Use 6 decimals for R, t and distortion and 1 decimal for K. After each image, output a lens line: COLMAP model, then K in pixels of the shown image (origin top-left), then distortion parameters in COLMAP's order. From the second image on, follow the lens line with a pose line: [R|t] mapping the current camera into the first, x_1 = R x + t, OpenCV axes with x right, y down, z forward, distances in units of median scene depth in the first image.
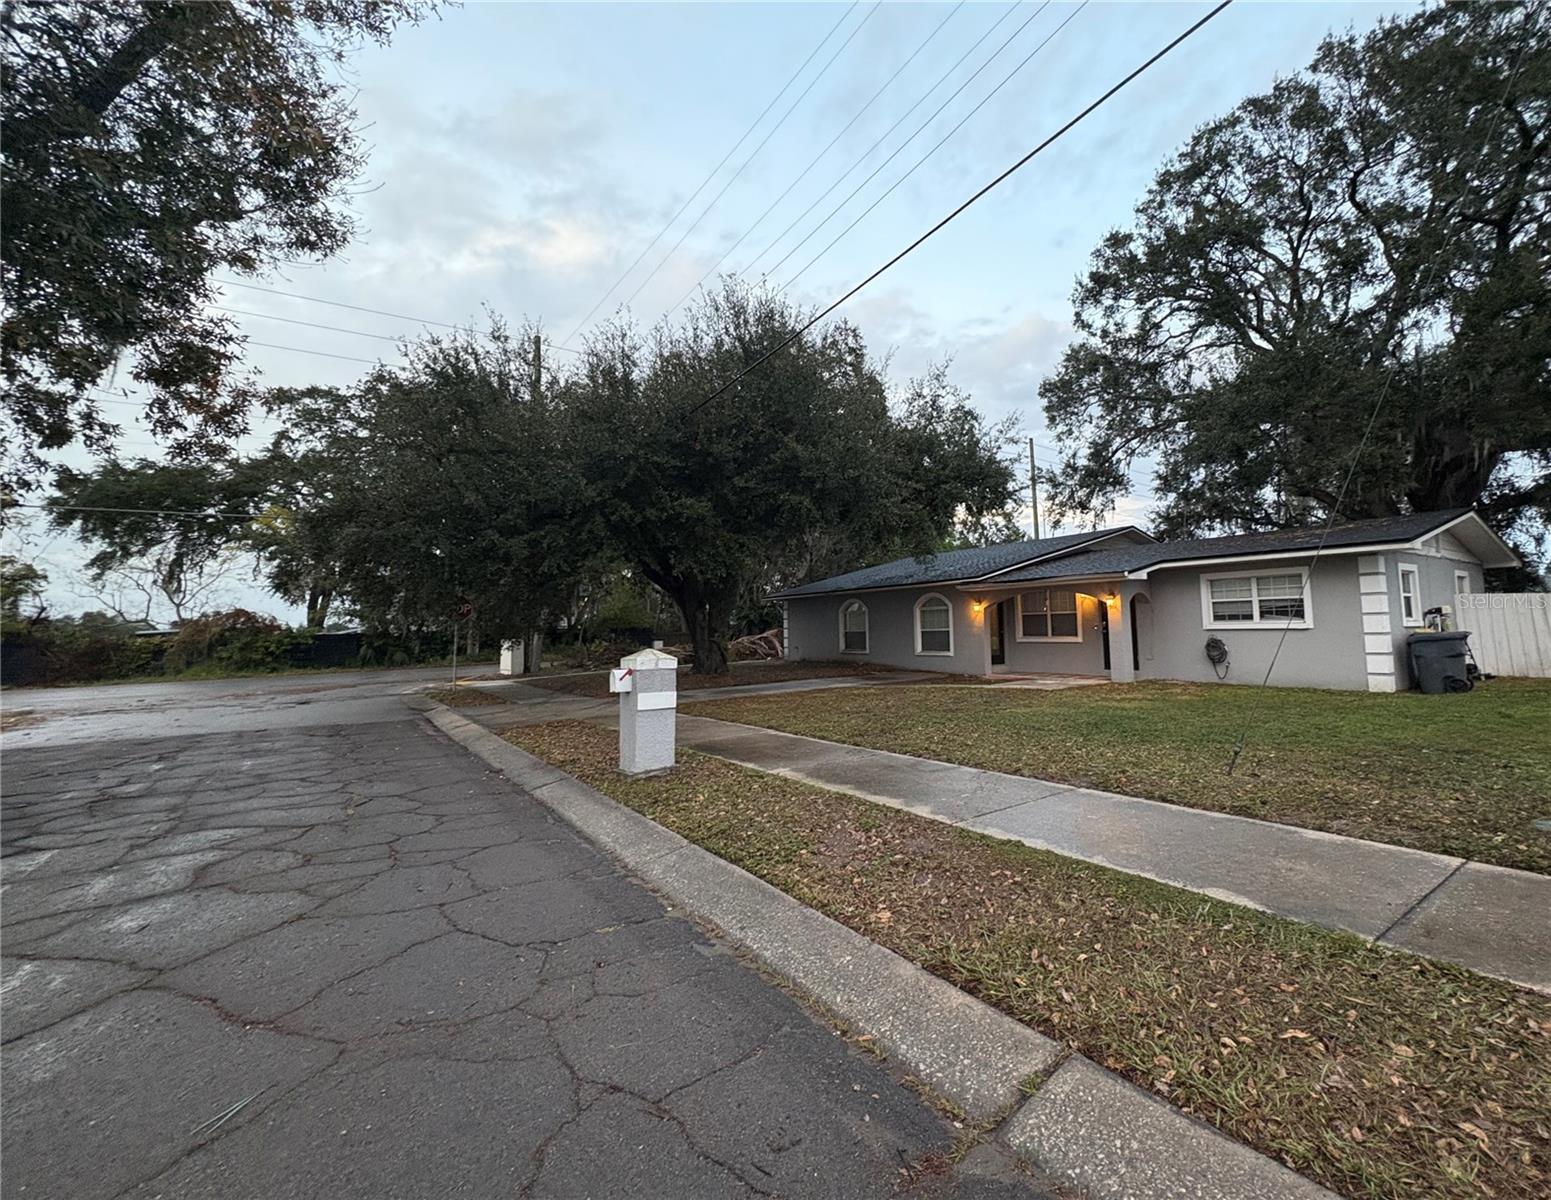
lens RADIAL K [[702.1, 0, 847.0], [0, 702.1, 558.2], [0, 0, 1]] dist [0.002516, -0.000371]
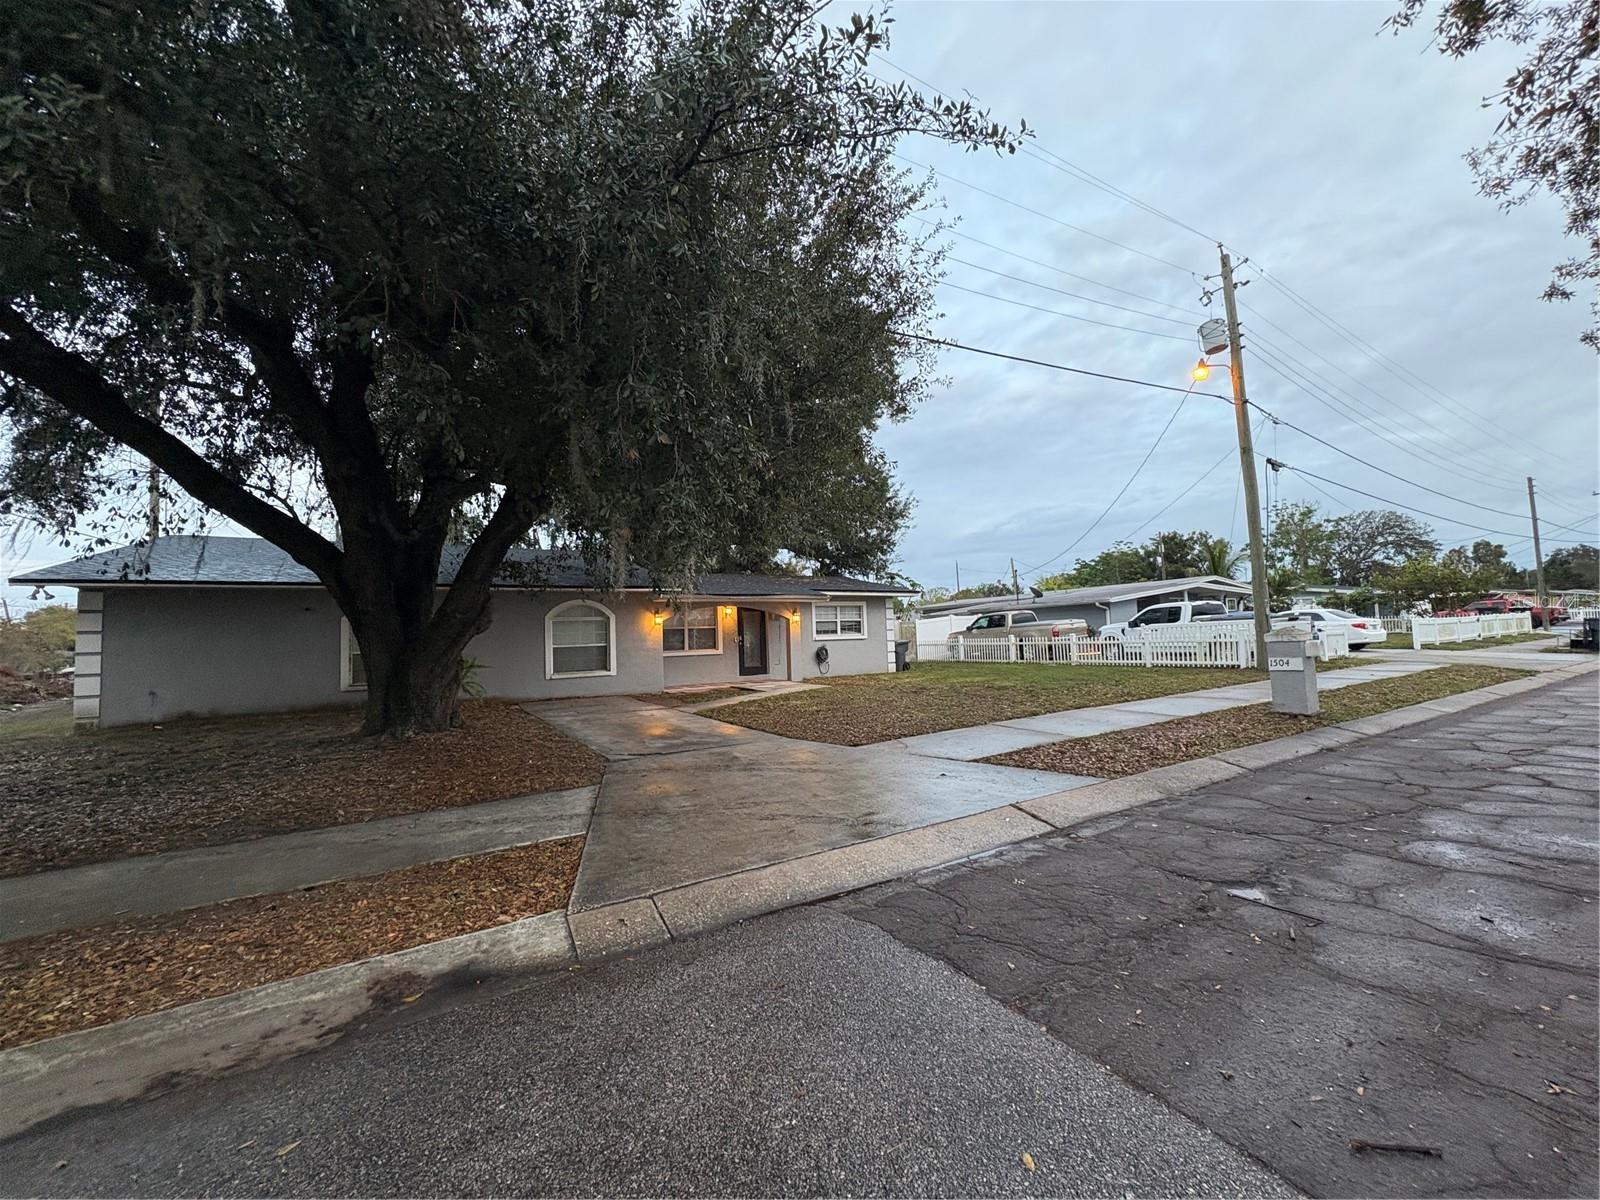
lens RADIAL K [[643.9, 0, 806.8], [0, 643.9, 597.3], [0, 0, 1]] dist [0.000261, 0.000070]
pose [[0.082715, 0.078822, 0.993451, -0.772603], [-0.069202, 0.994915, -0.073176, 0.108531], [-0.994168, -0.062696, 0.087749, 0.885898]]
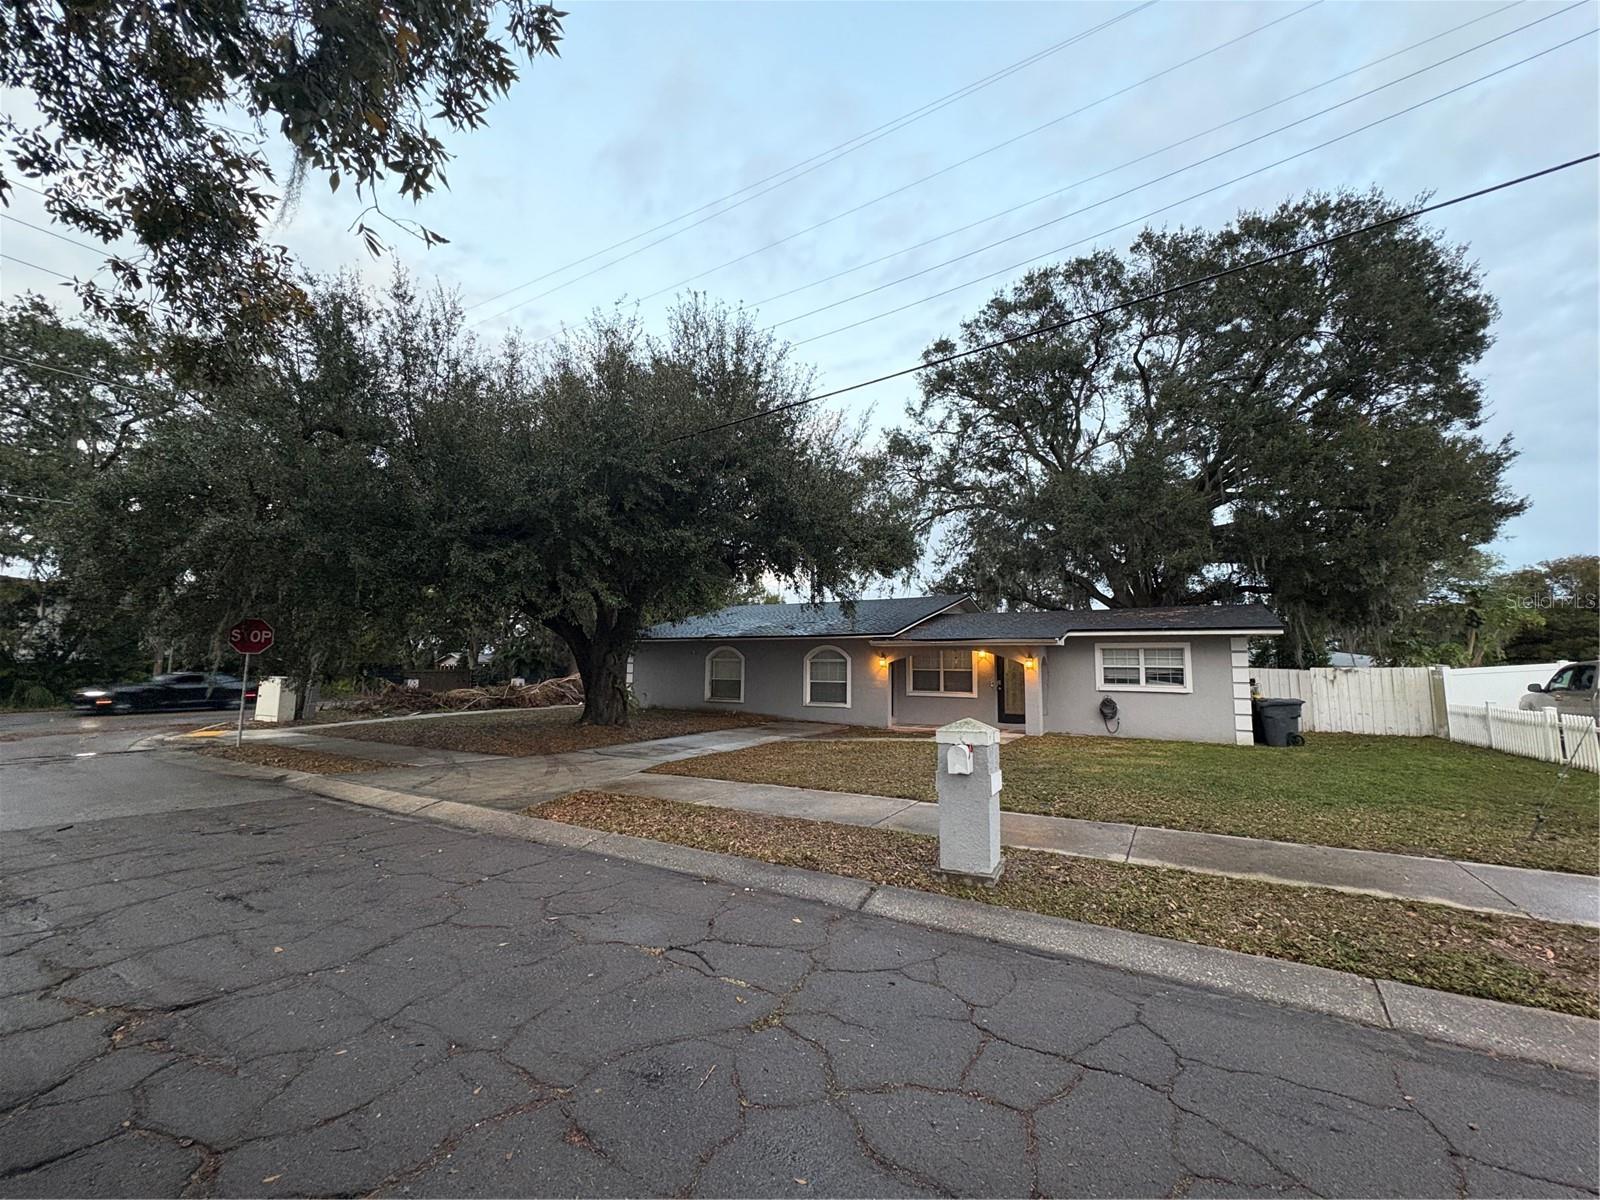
lens RADIAL K [[643.9, 0, 807.3], [0, 643.9, 599.3], [0, 0, 1]] dist [0.000261, 0.000070]
pose [[0.919259, 0.076370, 0.386175, -0.356984], [-0.071802, 0.997073, -0.026262, 0.012095], [-0.387050, -0.003586, 0.922052, 0.190955]]
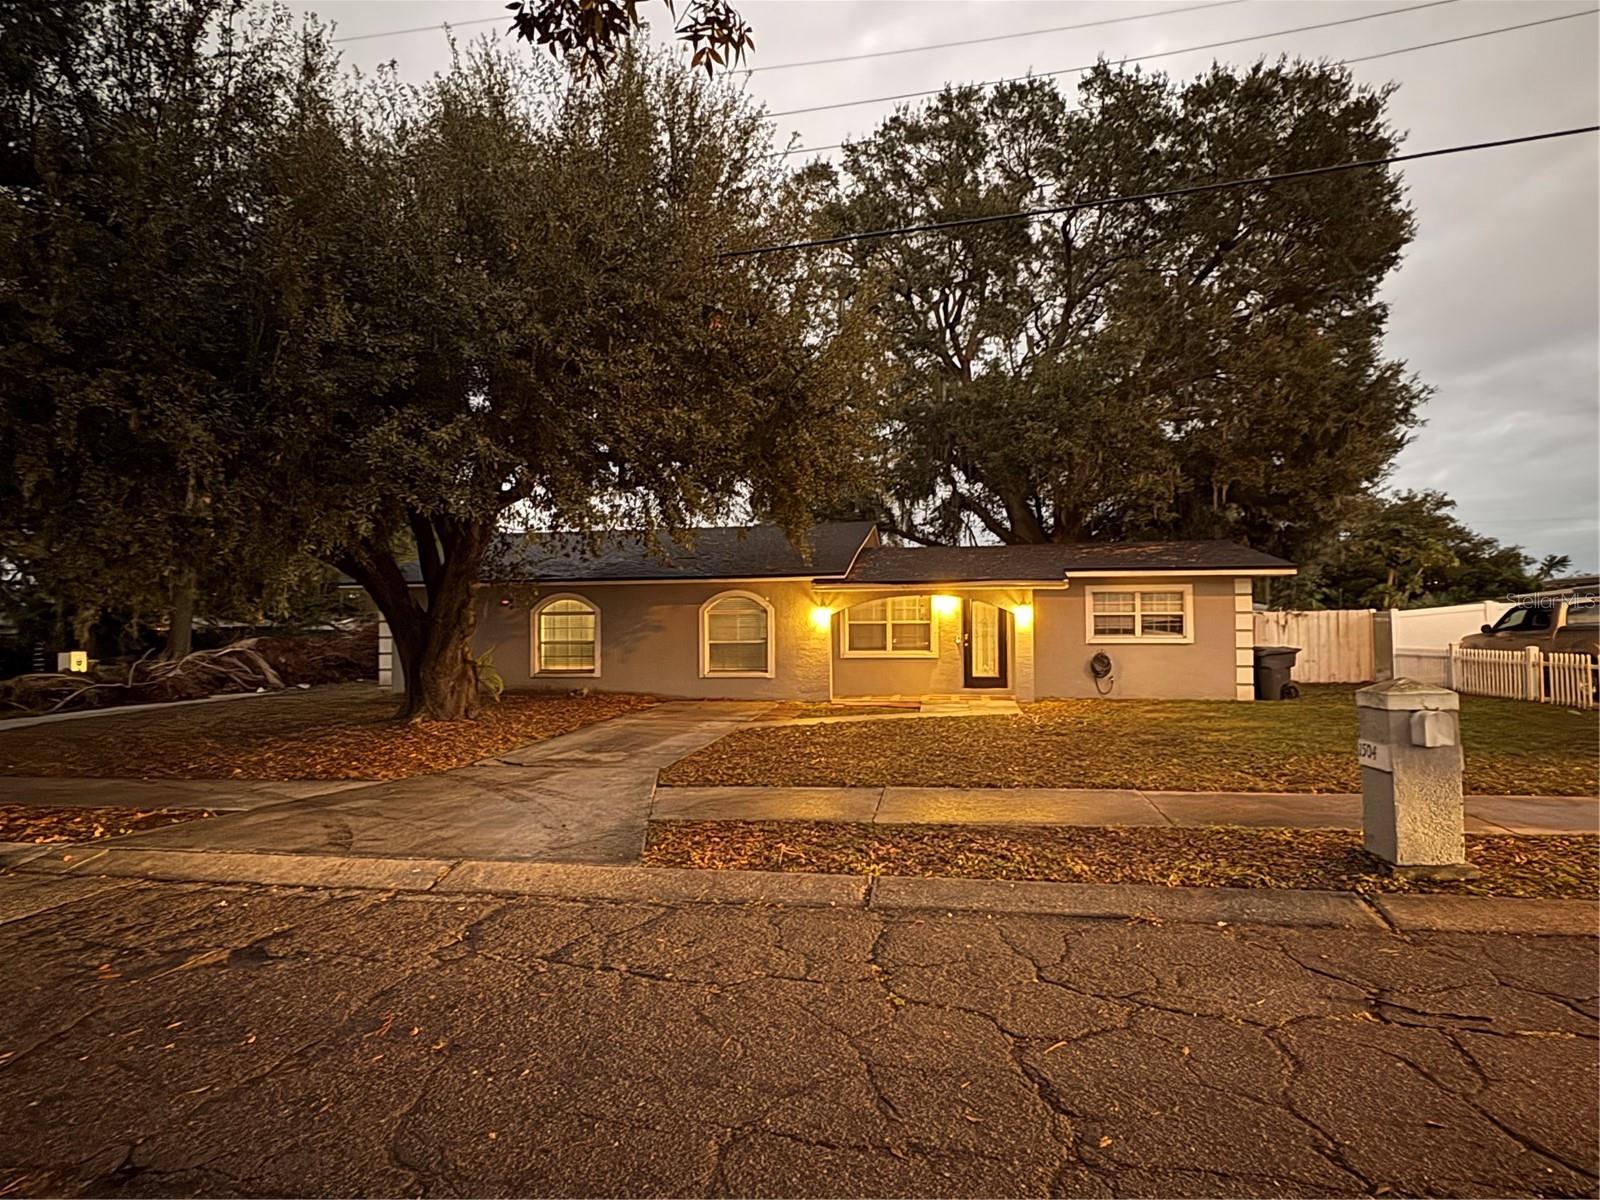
lens RADIAL K [[888.8, 0, 808.9], [0, 888.8, 601.6], [0, 0, 1]] dist [0.001814, 0.000917]
pose [[0.719239, 0.034281, 0.693916, -0.595358], [-0.076494, 0.996617, 0.030051, 0.035940], [-0.690539, -0.074694, 0.719428, 0.385514]]
